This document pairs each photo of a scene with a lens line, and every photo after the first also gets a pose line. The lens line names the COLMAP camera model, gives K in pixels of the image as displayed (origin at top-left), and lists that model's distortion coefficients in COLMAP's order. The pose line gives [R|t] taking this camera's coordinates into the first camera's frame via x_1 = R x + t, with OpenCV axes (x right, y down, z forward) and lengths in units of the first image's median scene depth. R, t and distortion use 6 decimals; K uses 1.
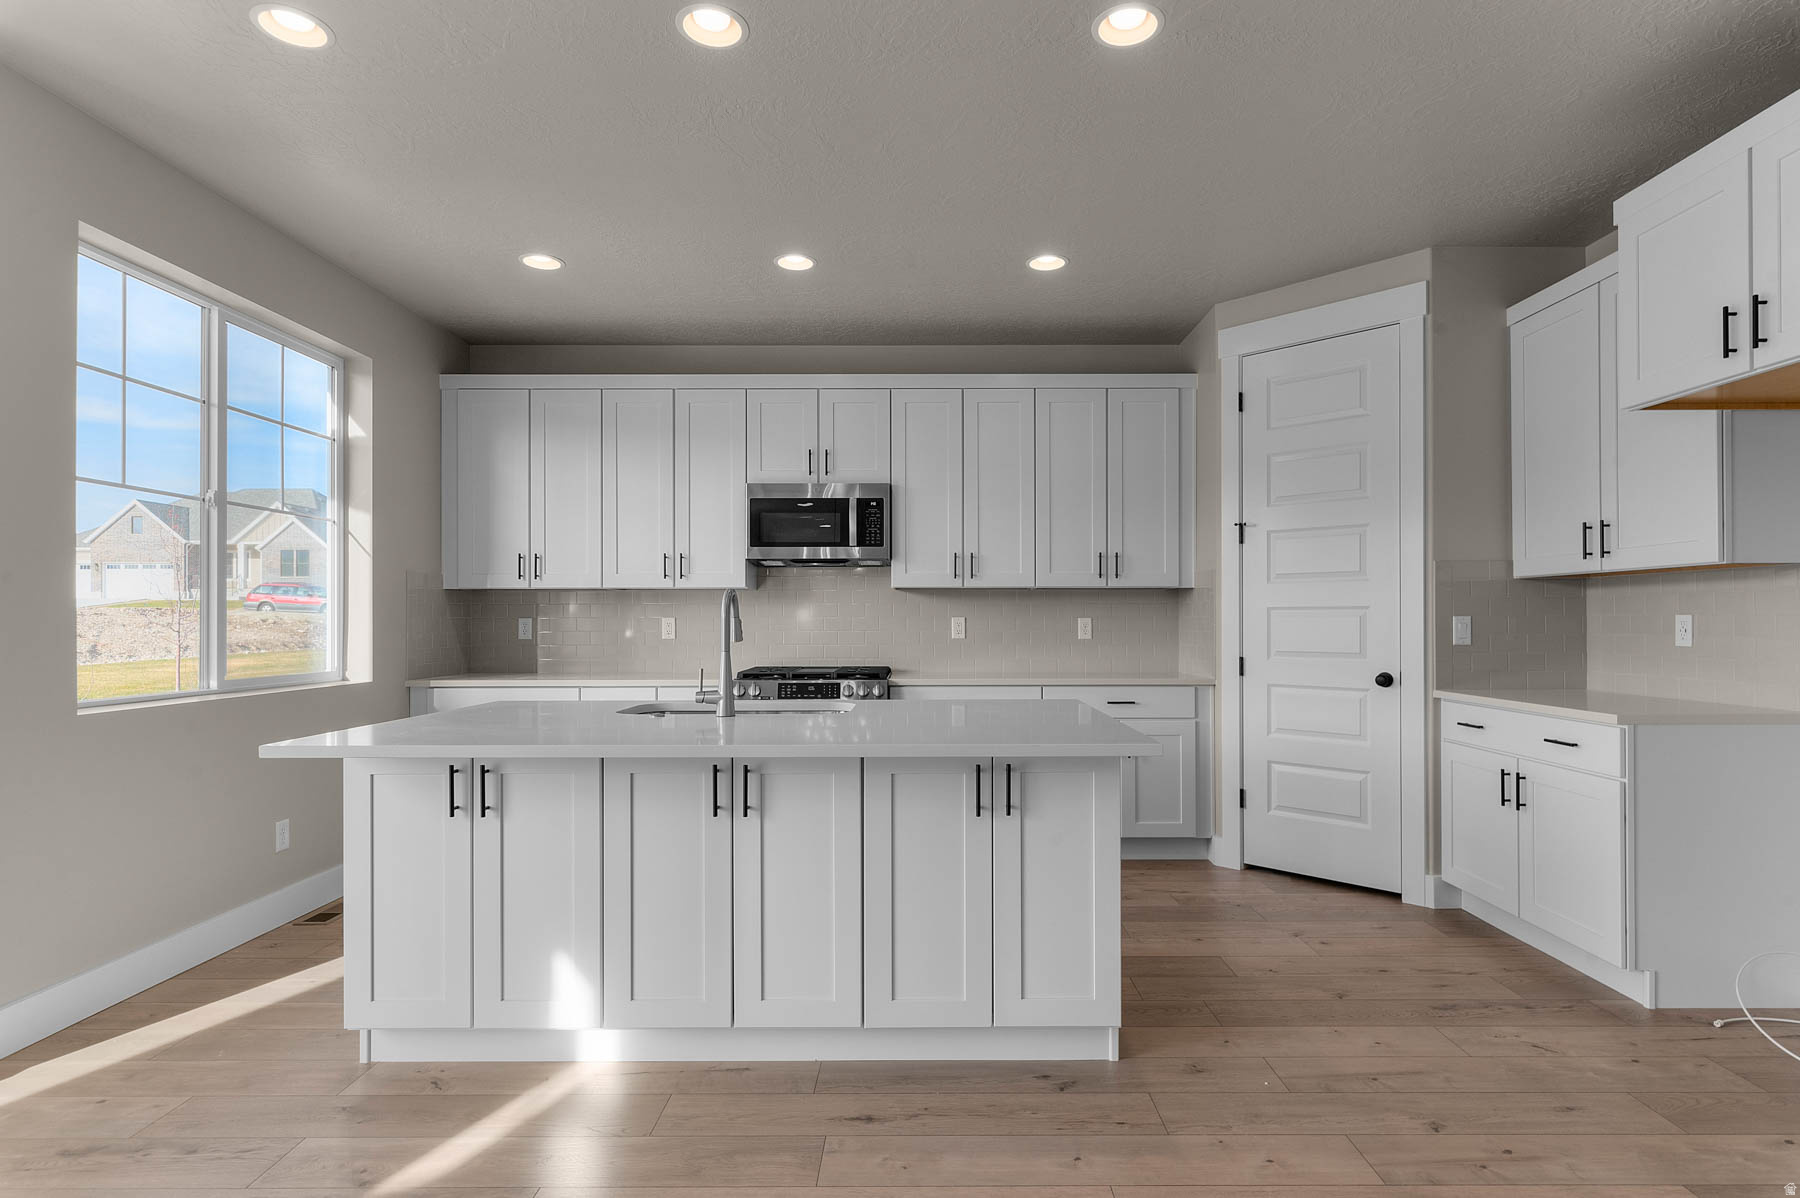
lens RADIAL K [[950.0, 0, 944.1], [0, 950.0, 619.7], [0, 0, 1]] dist [0.001489, 0.000232]
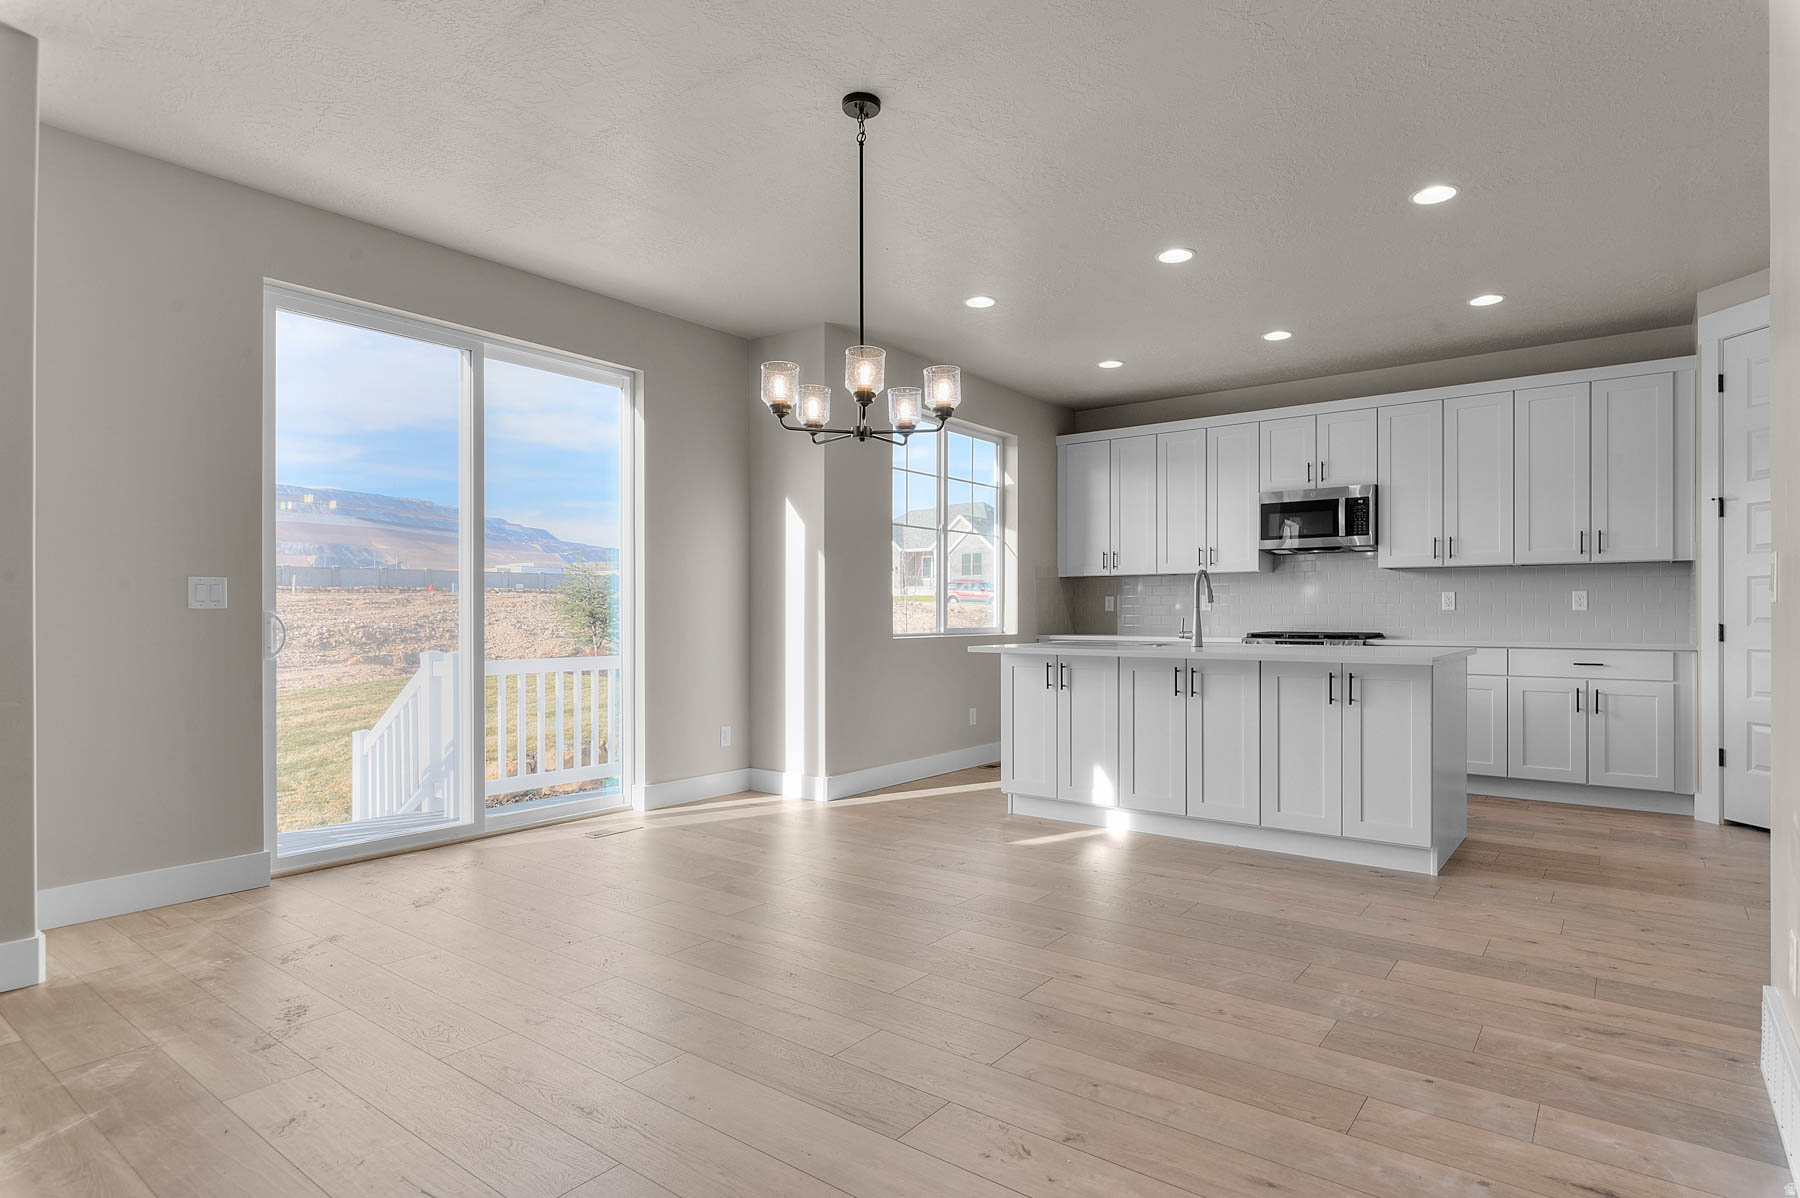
lens RADIAL K [[967.5, 0, 900.0], [0, 967.5, 599.0], [0, 0, 1]] dist [-0.002803, -0.000733]
pose [[0.782286, -0.007422, -0.622875, 0.247971], [-0.001207, 0.999909, -0.013430, 0.025069], [0.622918, 0.011258, 0.782206, -0.382547]]
